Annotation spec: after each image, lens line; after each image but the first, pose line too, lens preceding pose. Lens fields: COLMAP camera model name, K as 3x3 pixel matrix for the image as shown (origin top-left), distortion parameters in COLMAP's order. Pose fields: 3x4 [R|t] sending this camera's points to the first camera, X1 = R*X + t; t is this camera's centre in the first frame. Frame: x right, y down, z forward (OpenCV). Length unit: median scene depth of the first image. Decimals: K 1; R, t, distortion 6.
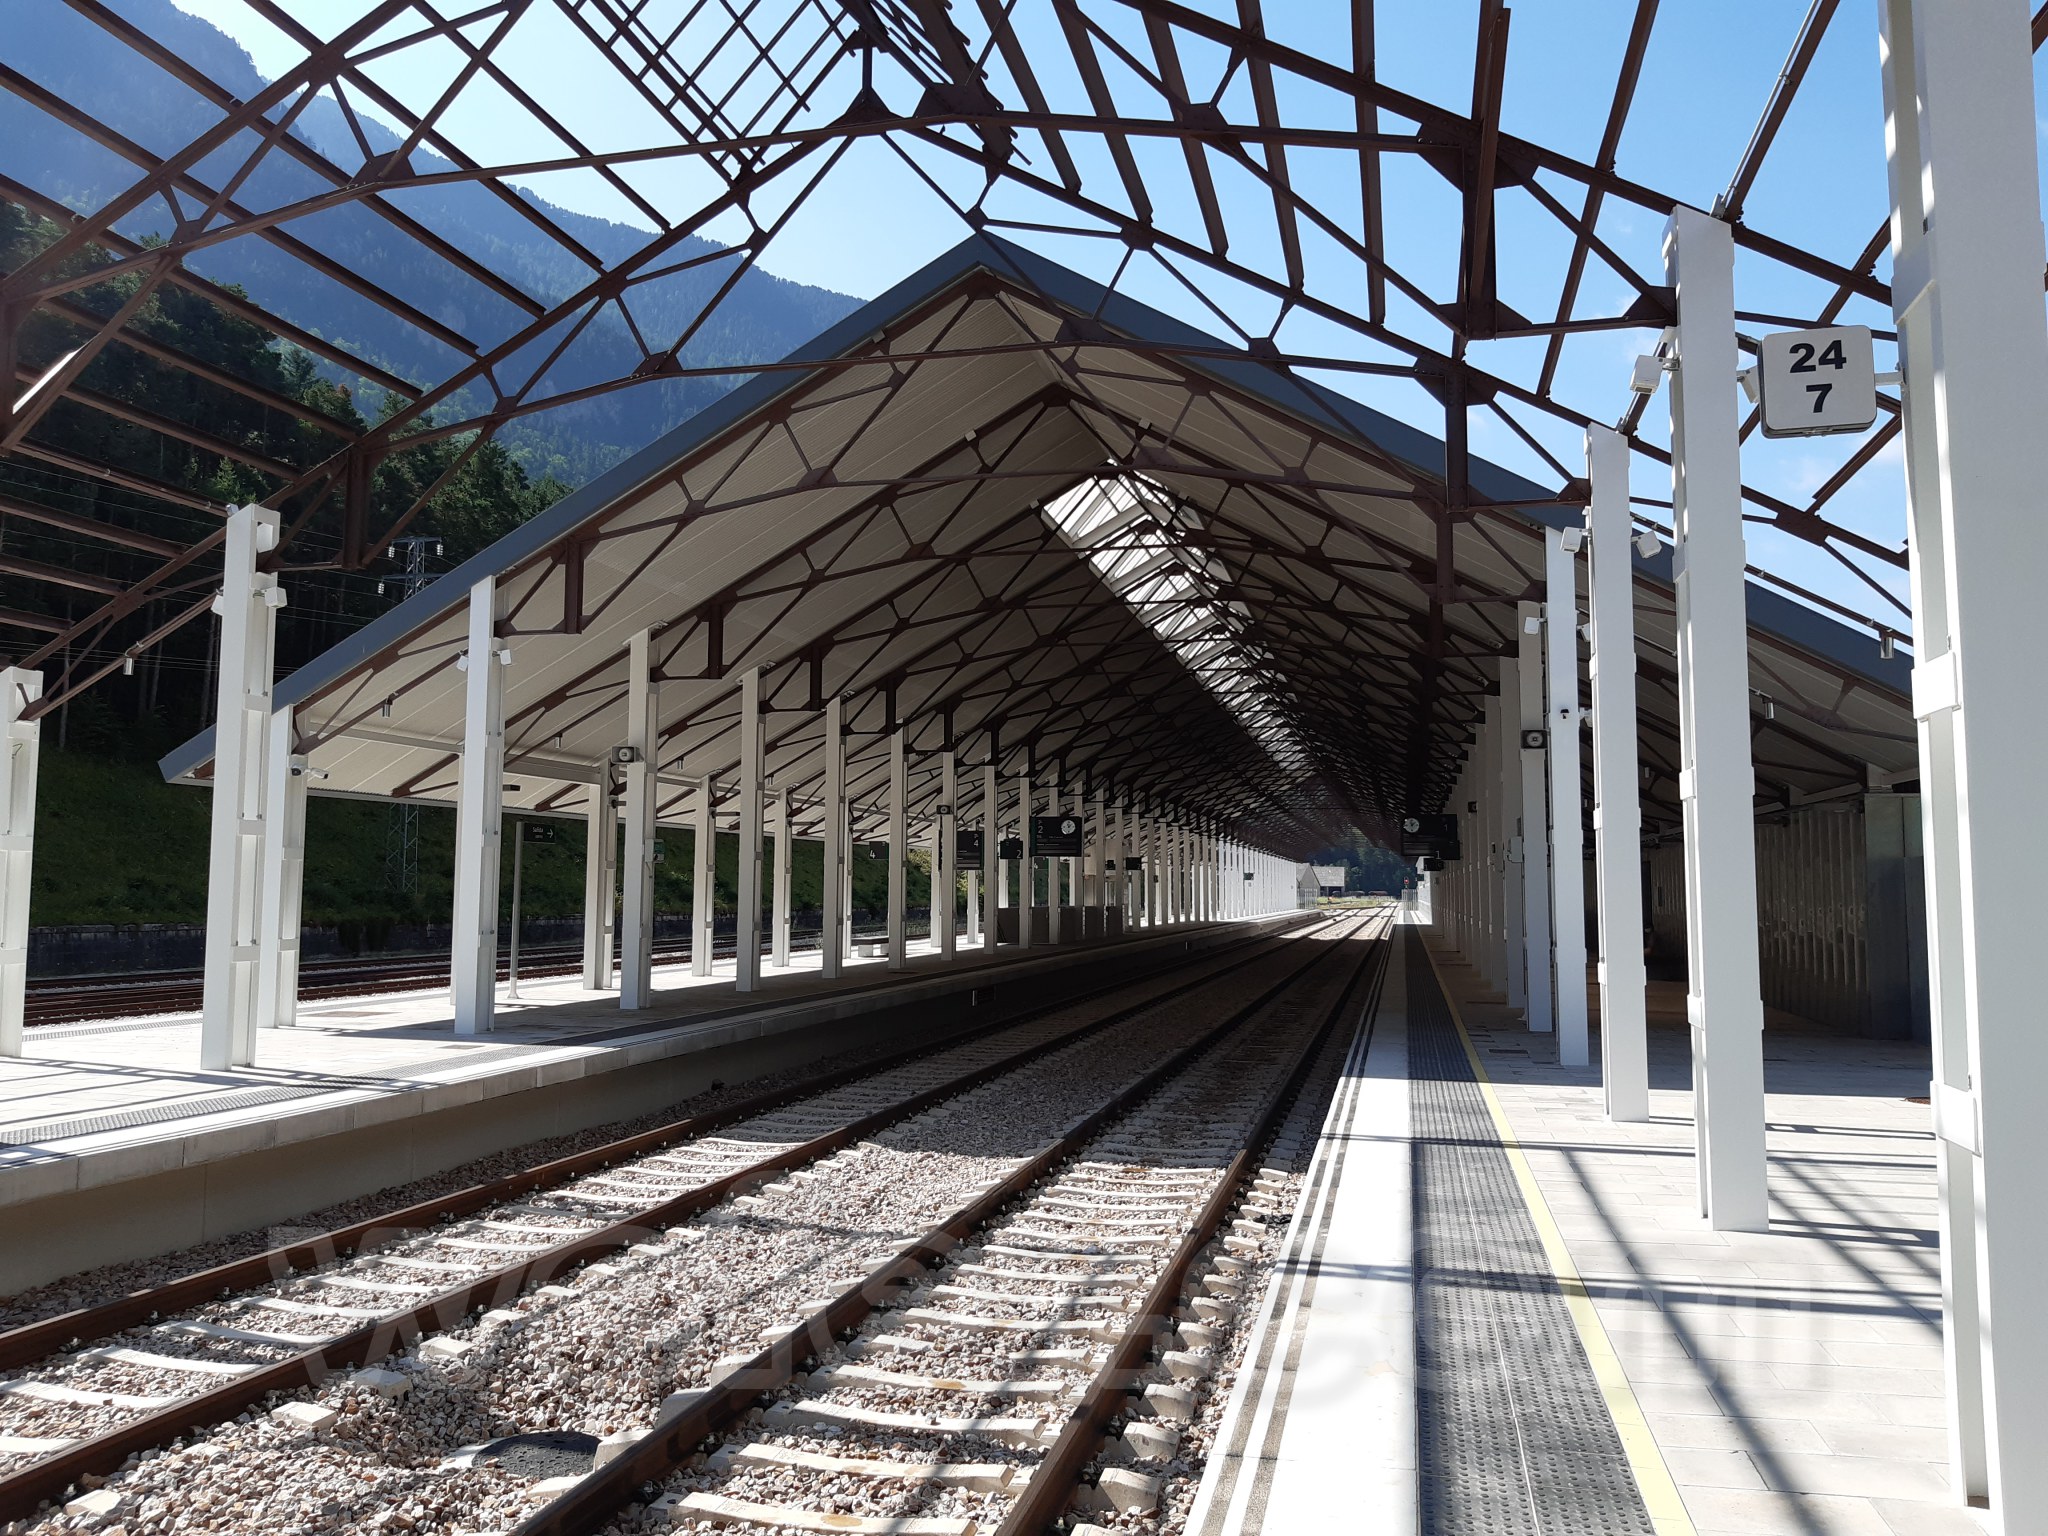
lens RADIAL K [[1570.0, 0, 1031.1], [0, 1570.0, 754.8], [0, 0, 1]] dist [0.103512, -0.205991]
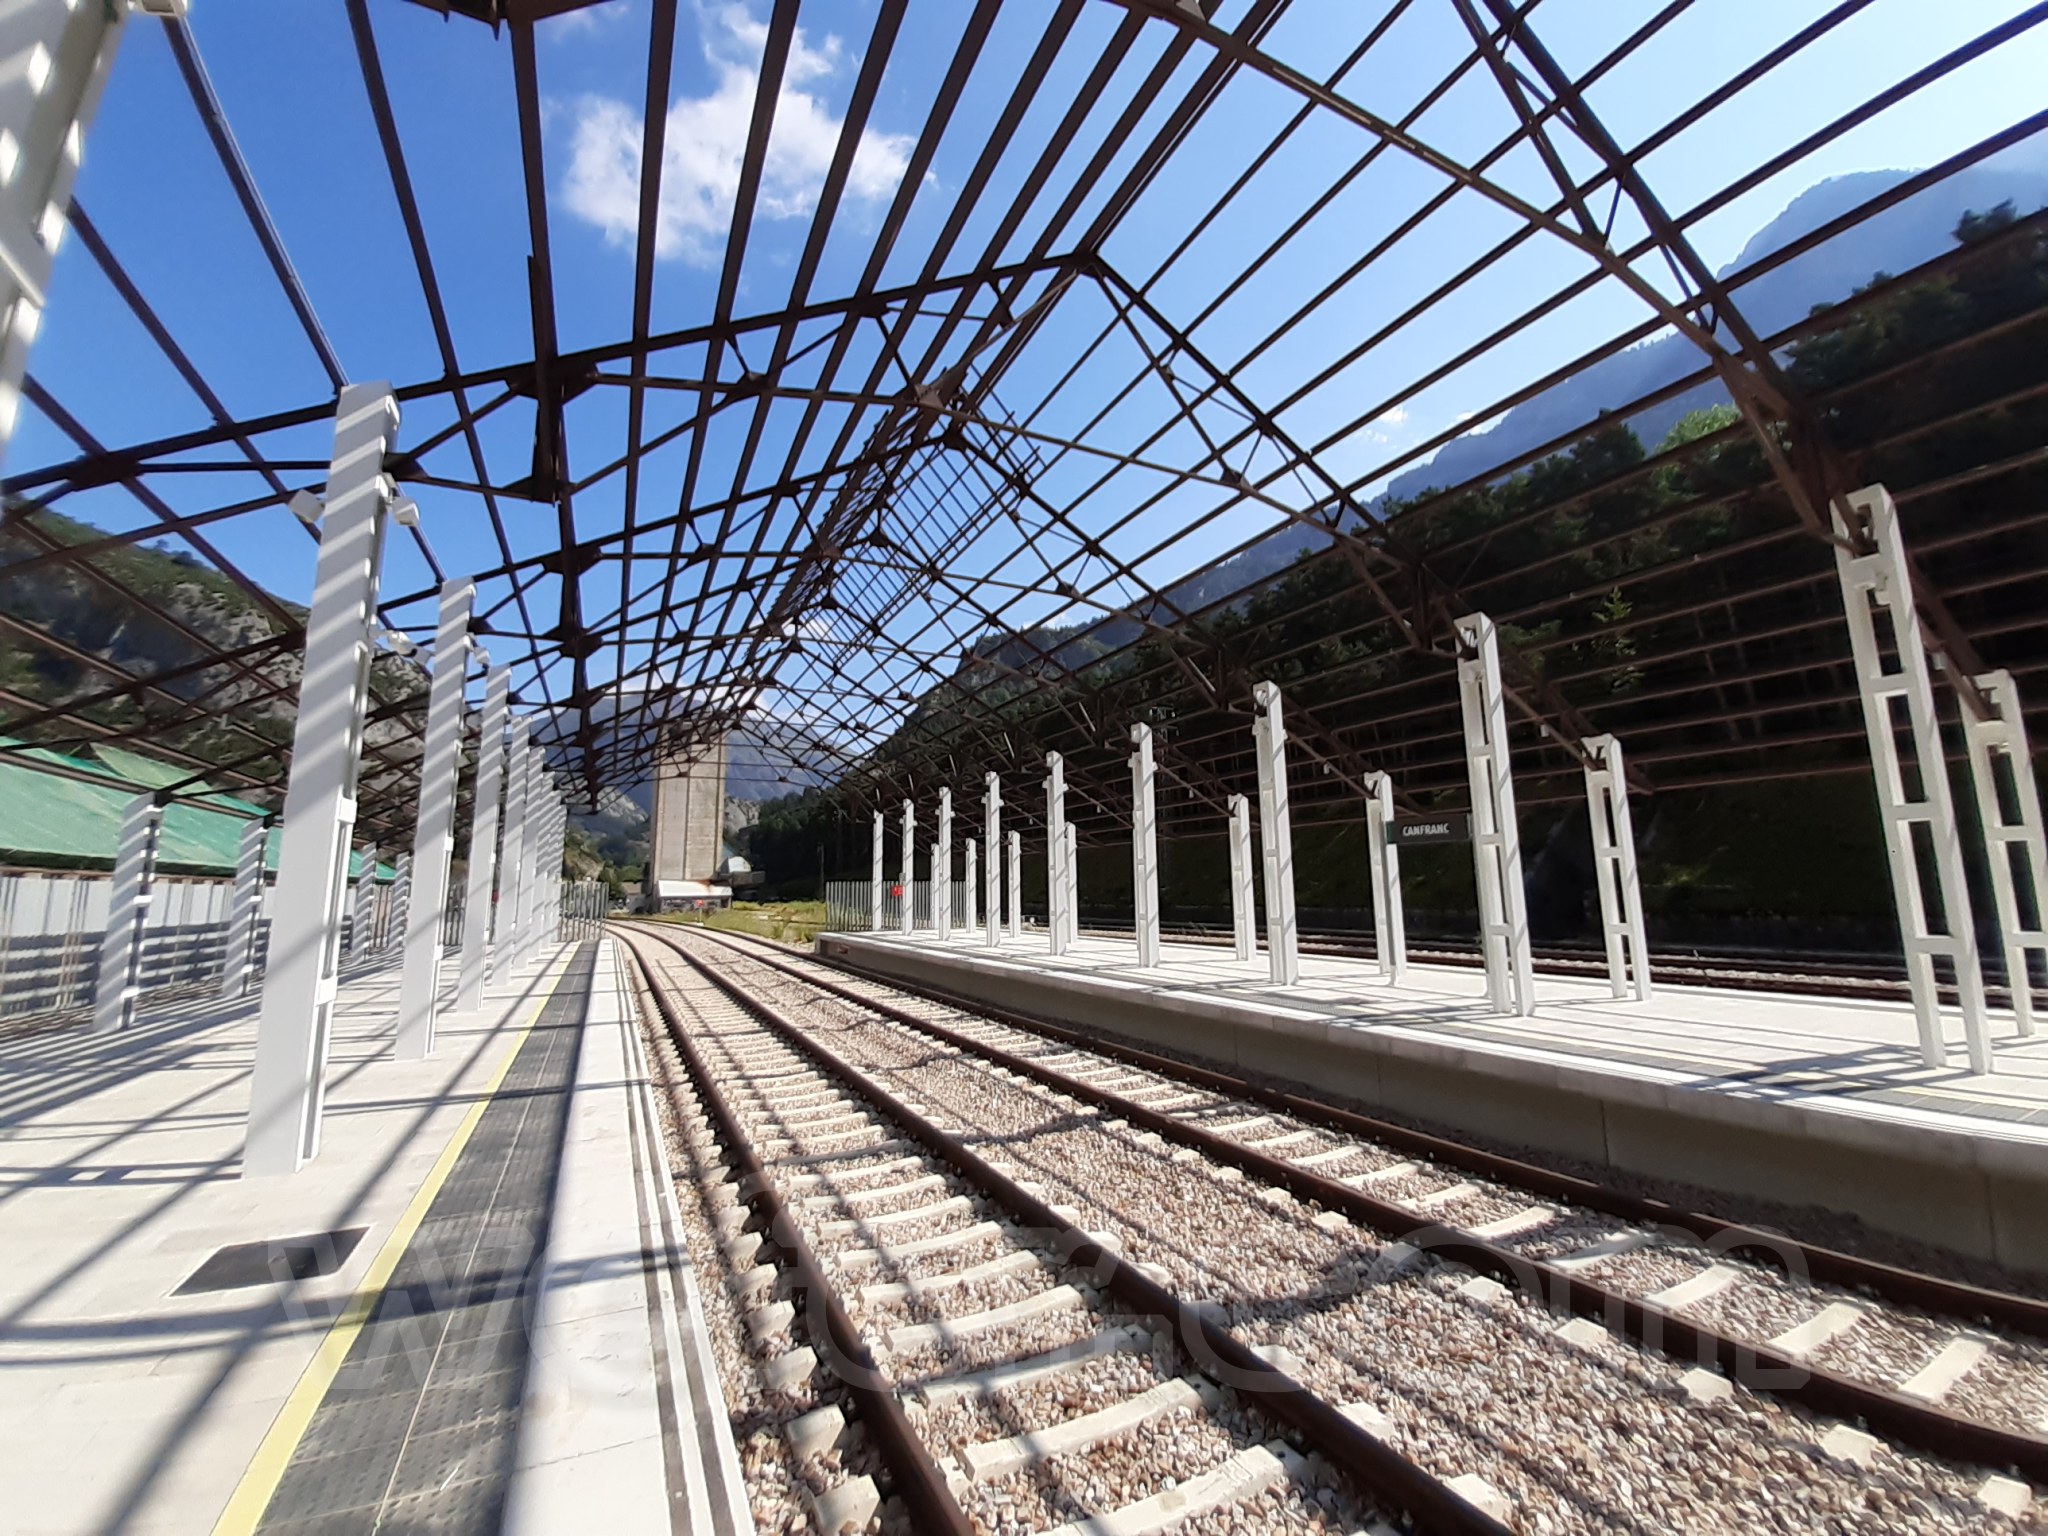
lens RADIAL K [[820.0, 0, 1014.4], [0, 820.0, 755.4], [0, 0, 1]] dist [-0.000504, -0.012622]
pose [[-0.769056, -0.100236, -0.631273, 0.418027], [0.063556, 0.970741, -0.231566, 0.159312], [0.636014, -0.218209, -0.740183, 1.796986]]
